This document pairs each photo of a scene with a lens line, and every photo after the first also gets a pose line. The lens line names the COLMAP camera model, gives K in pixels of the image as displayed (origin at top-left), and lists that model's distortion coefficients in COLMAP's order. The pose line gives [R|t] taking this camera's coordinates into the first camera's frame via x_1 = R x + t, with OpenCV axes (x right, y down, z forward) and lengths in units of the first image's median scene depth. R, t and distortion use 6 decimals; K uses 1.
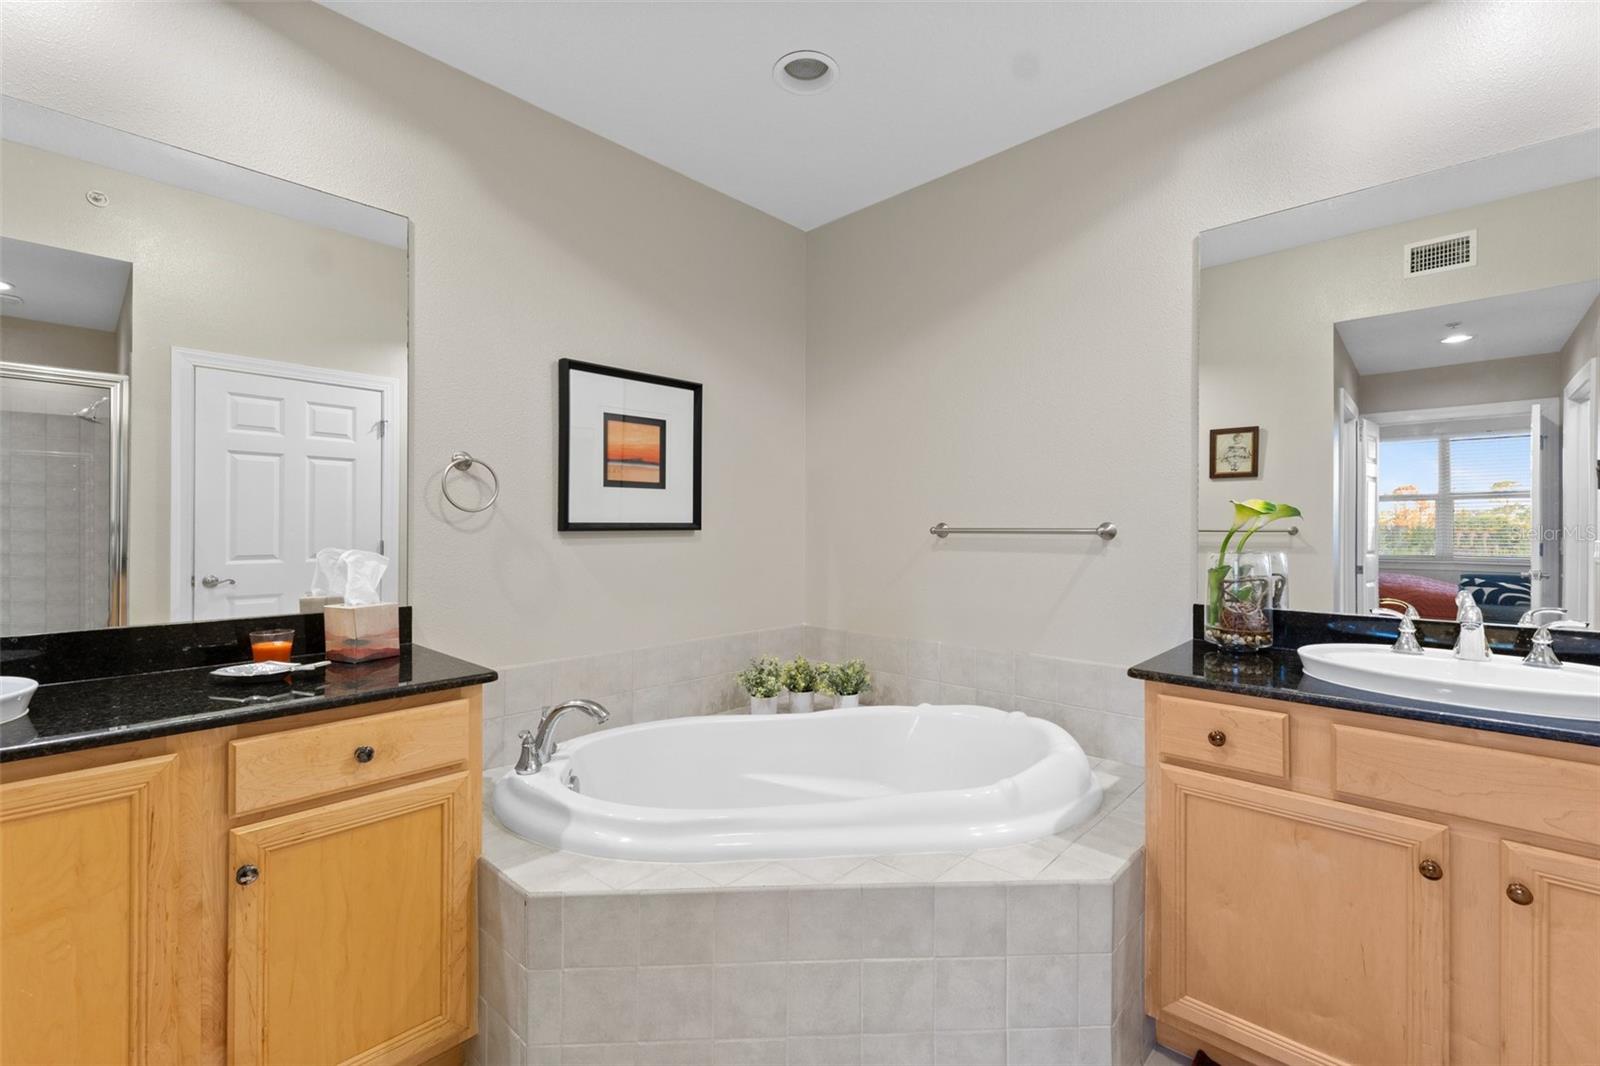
lens RADIAL K [[679.1, 0, 811.6], [0, 679.1, 525.2], [0, 0, 1]] dist [0.009824, -0.002919]
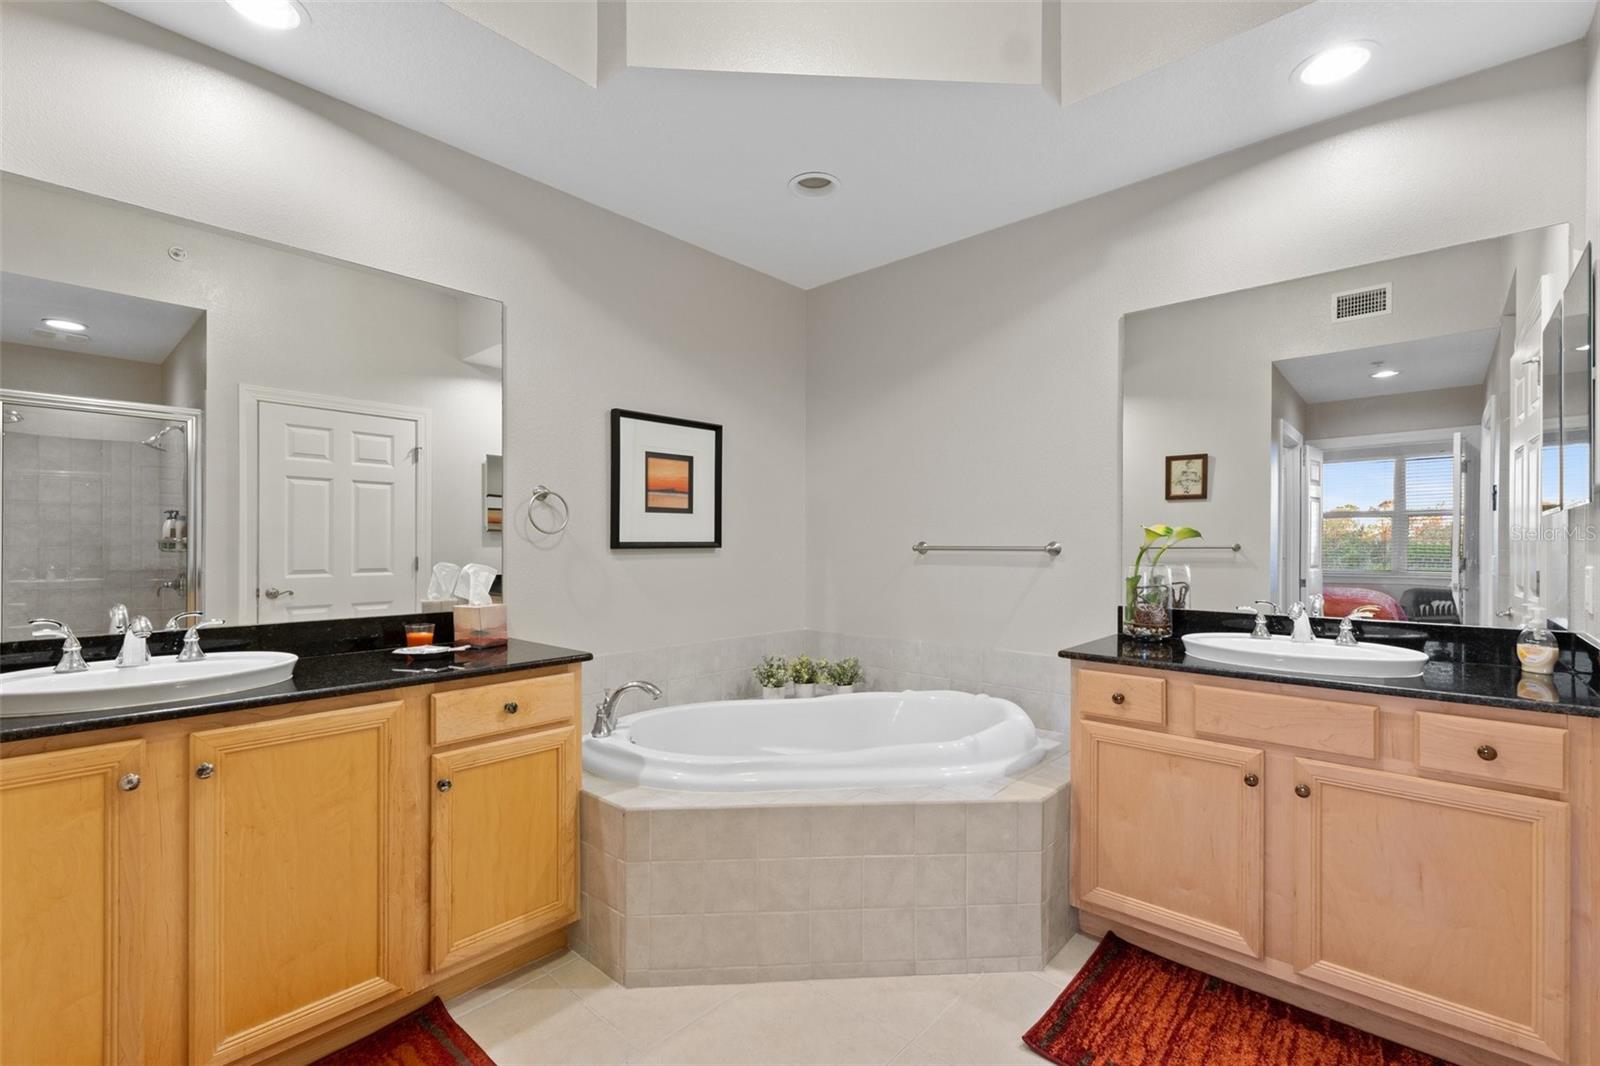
lens RADIAL K [[698.3, 0, 802.2], [0, 698.3, 542.7], [0, 0, 1]] dist [0.001789, 0.000222]
pose [[0.999884, -0.000073, 0.015256, -0.056460], [0.000032, 0.999996, 0.002721, -0.006945], [-0.015257, -0.002720, 0.999880, -0.329356]]
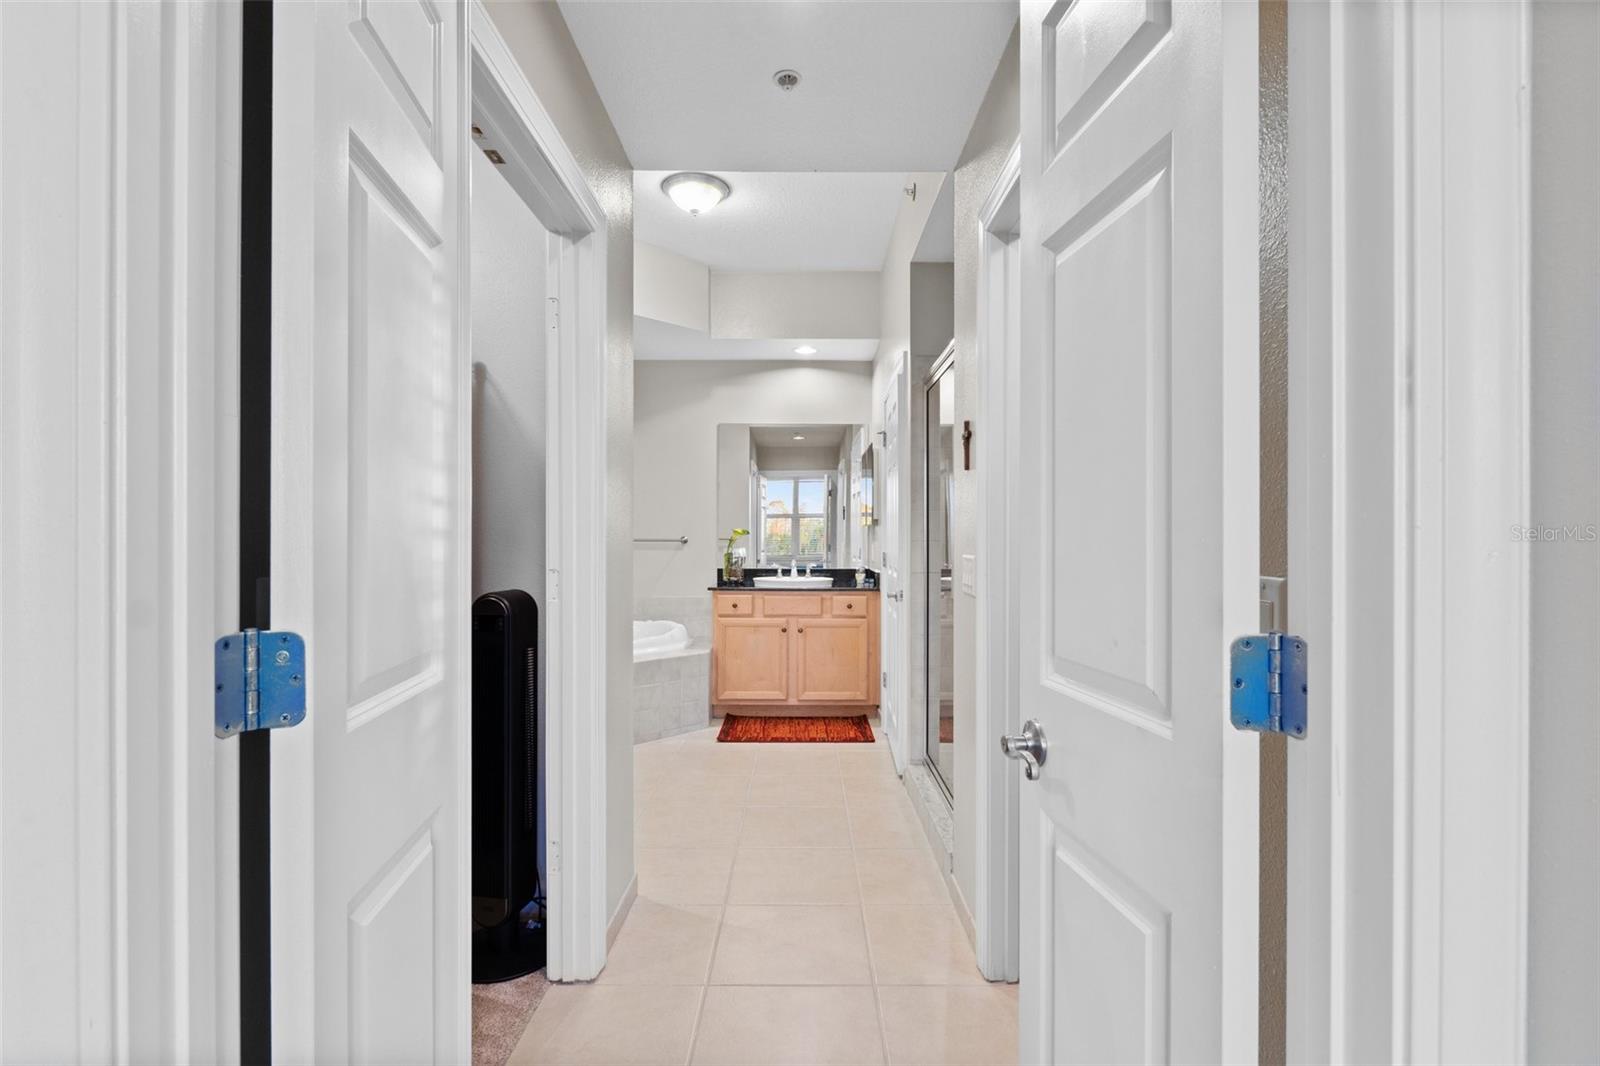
lens RADIAL K [[745.6, 0, 801.7], [0, 745.6, 537.0], [0, 0, 1]] dist [0.000097, -0.000002]
pose [[0.731698, -0.001138, 0.681628, -1.235262], [-0.003425, 0.999980, 0.005346, -0.020430], [-0.681621, -0.006246, 0.731679, -1.401793]]
